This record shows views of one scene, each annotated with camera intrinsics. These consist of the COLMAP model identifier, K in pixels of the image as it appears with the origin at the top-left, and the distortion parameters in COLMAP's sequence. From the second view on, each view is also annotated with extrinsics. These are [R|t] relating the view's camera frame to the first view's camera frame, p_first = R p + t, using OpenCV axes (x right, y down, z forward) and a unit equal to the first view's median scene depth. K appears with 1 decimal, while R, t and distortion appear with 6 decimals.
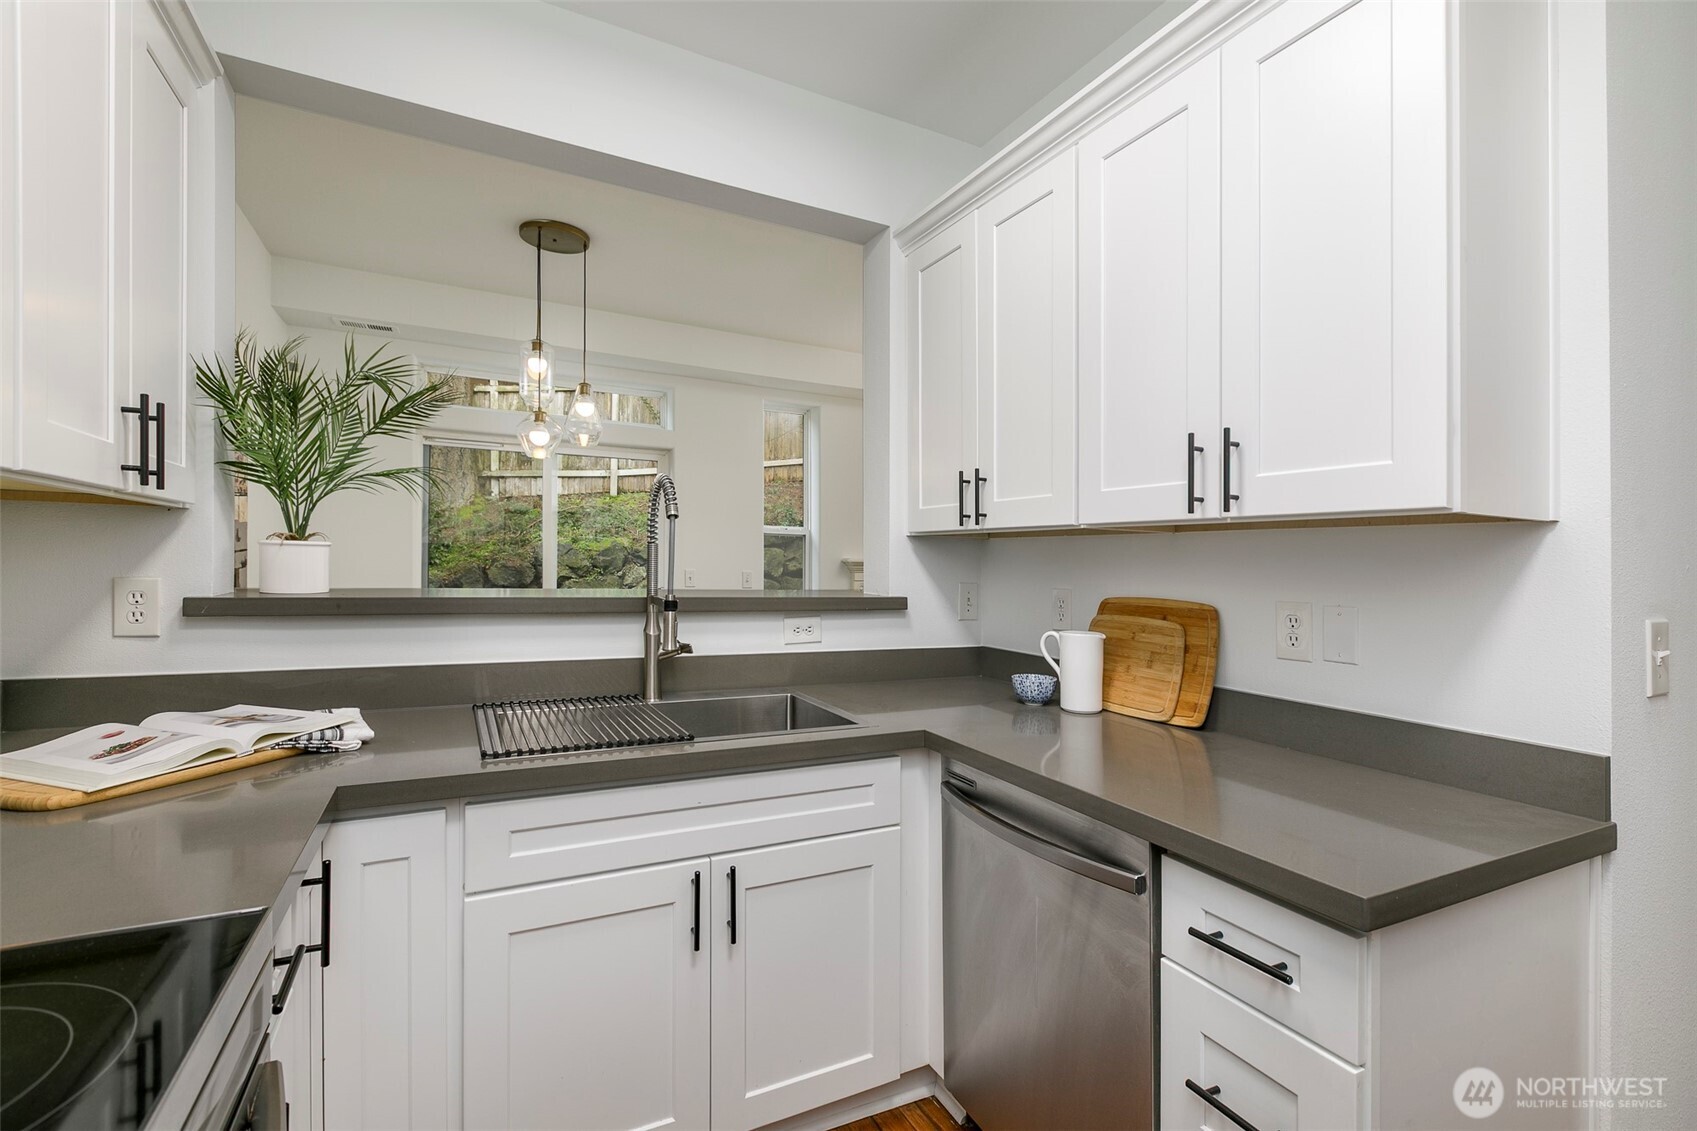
lens RADIAL K [[785.0, 0, 848.5], [0, 785.0, 565.5], [0, 0, 1]] dist [0.003385, 0.000192]
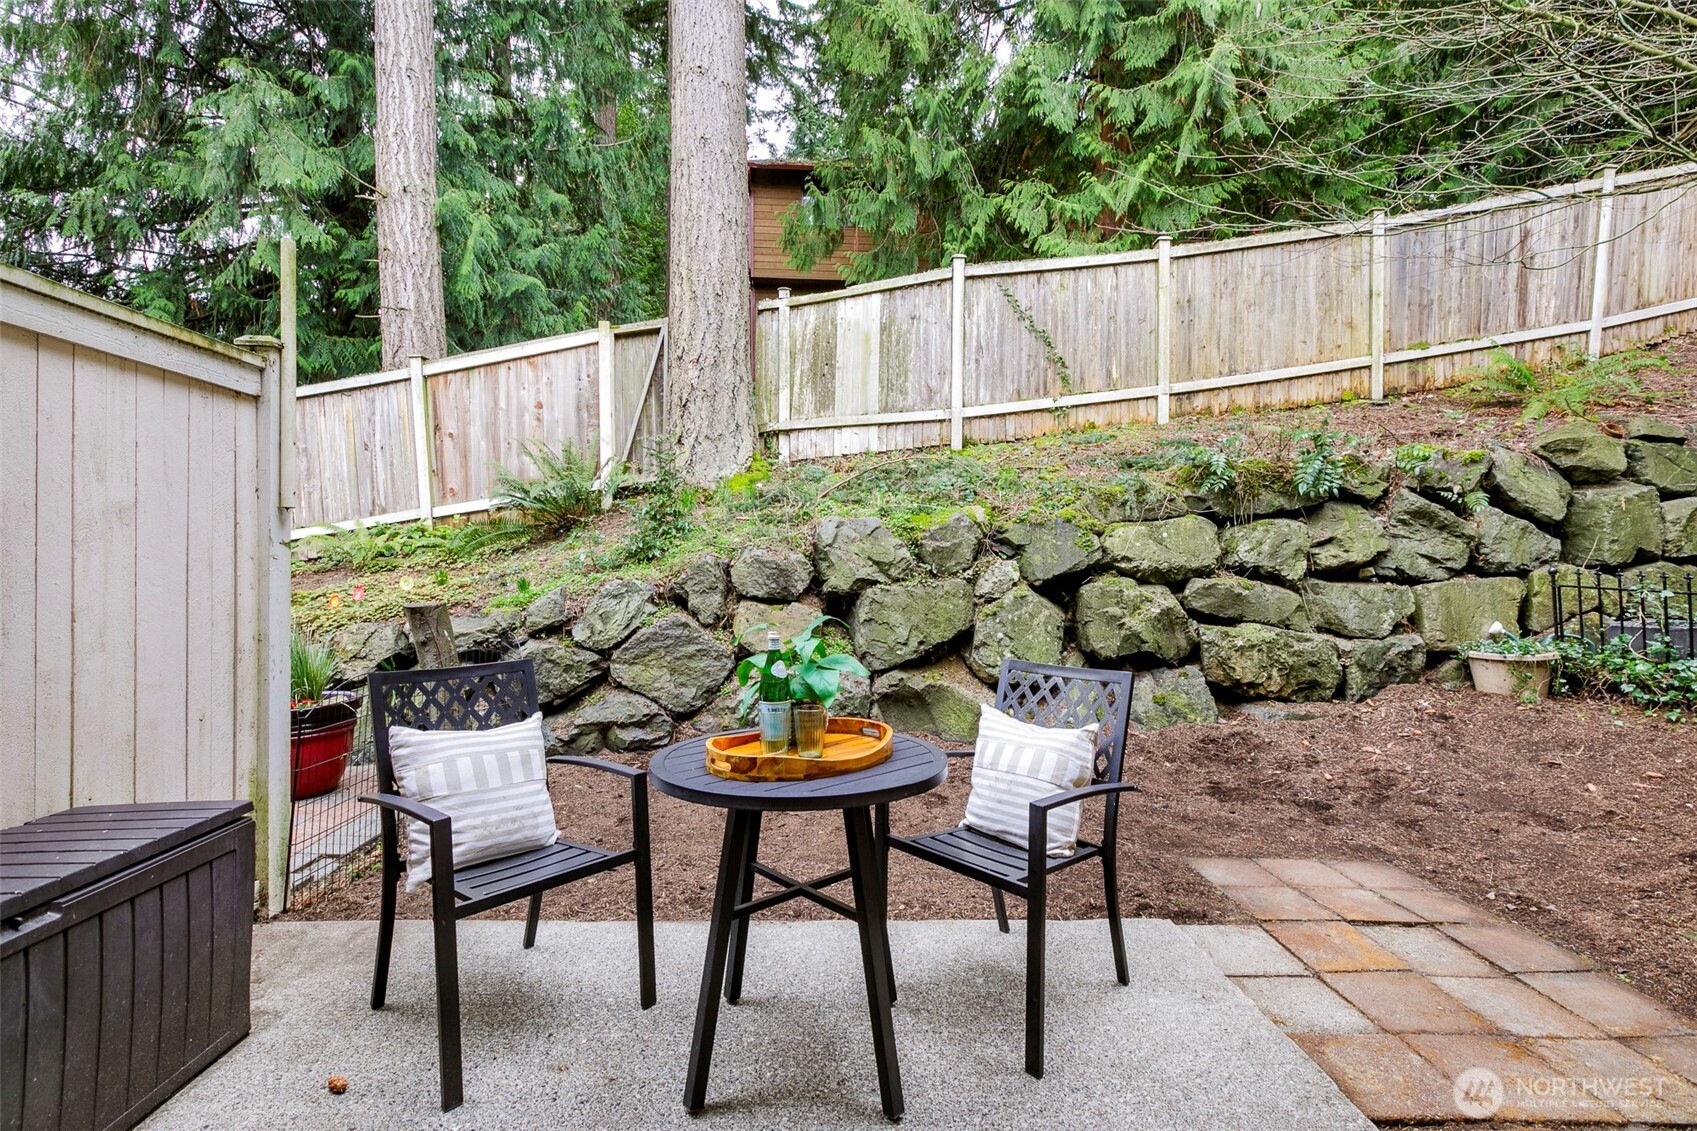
lens RADIAL K [[785.0, 0, 848.5], [0, 785.0, 565.5], [0, 0, 1]] dist [0.003385, 0.000192]
pose [[0.908246, -0.010579, -0.418303, -0.404194], [0.007685, 0.999933, -0.008603, 0.022891], [0.418366, 0.004599, 0.908267, 1.371879]]
